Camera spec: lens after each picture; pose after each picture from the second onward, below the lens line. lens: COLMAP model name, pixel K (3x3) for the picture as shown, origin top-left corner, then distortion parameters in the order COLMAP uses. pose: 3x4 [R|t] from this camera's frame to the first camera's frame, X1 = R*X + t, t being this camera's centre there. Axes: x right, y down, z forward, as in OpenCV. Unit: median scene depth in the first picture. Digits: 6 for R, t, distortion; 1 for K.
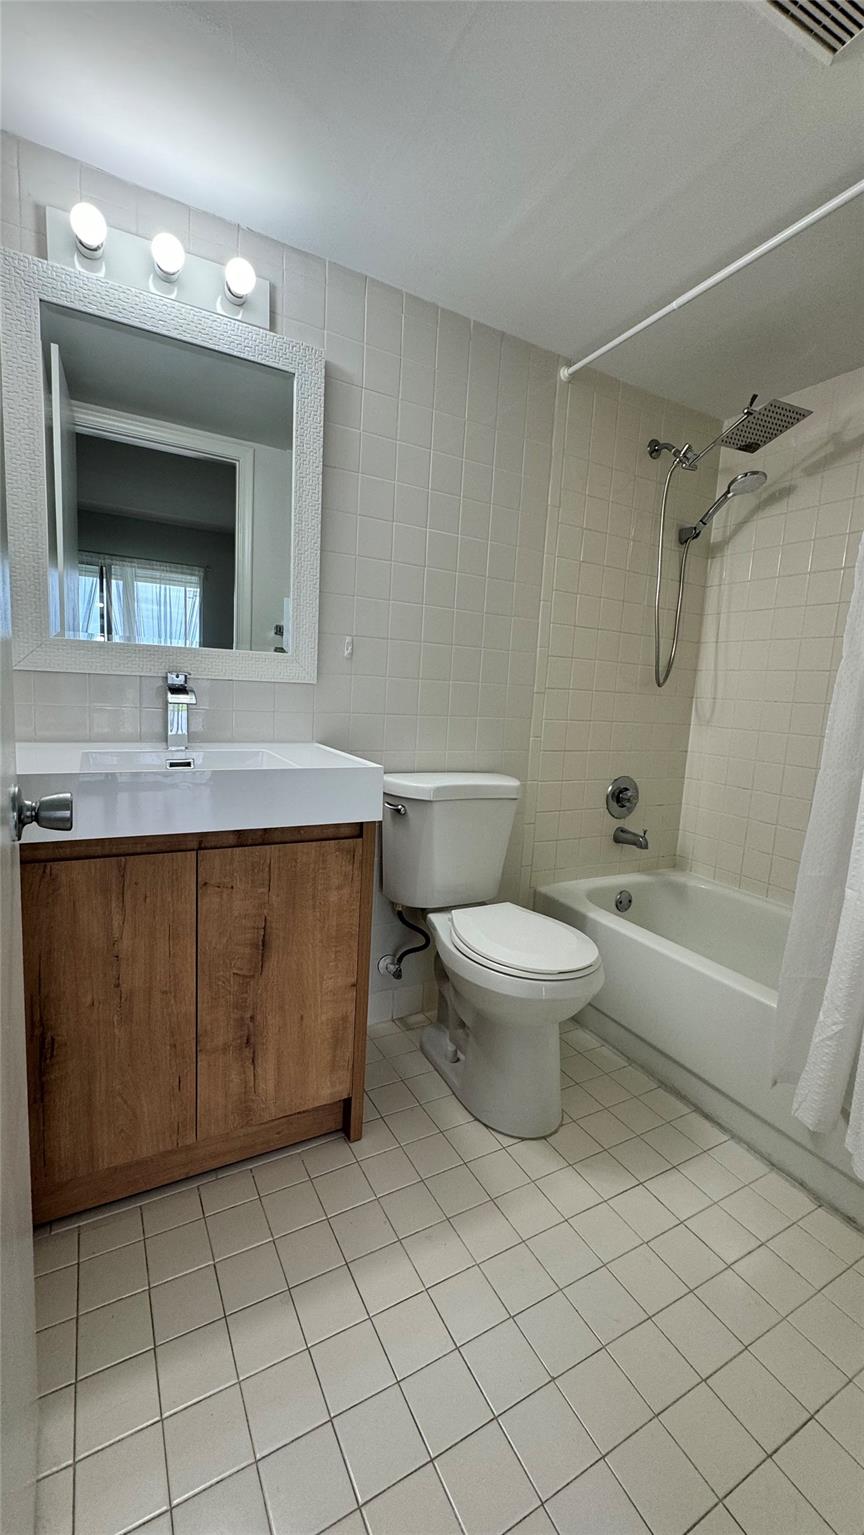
lens RADIAL K [[610.8, 0, 432.0], [0, 610.8, 767.5], [0, 0, 1]] dist [-0.002547, -0.000221]
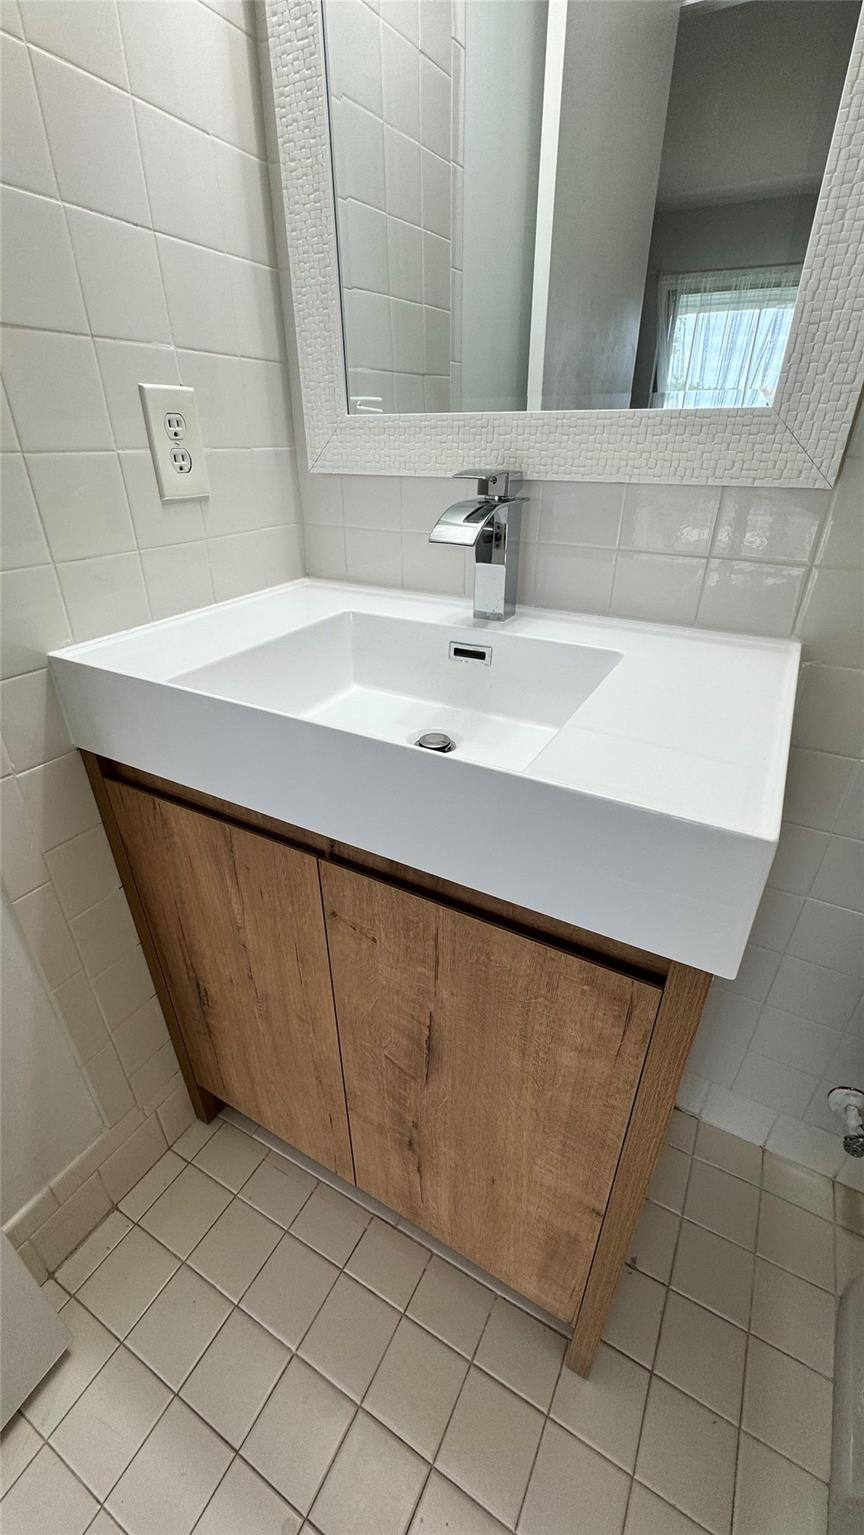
lens RADIAL K [[610.8, 0, 432.0], [0, 610.8, 767.5], [0, 0, 1]] dist [-0.002547, -0.000221]
pose [[0.531038, 0.359411, -0.767348, 0.042655], [-0.081799, 0.923102, 0.375755, -0.131881], [0.843391, -0.136772, 0.519602, 0.752954]]
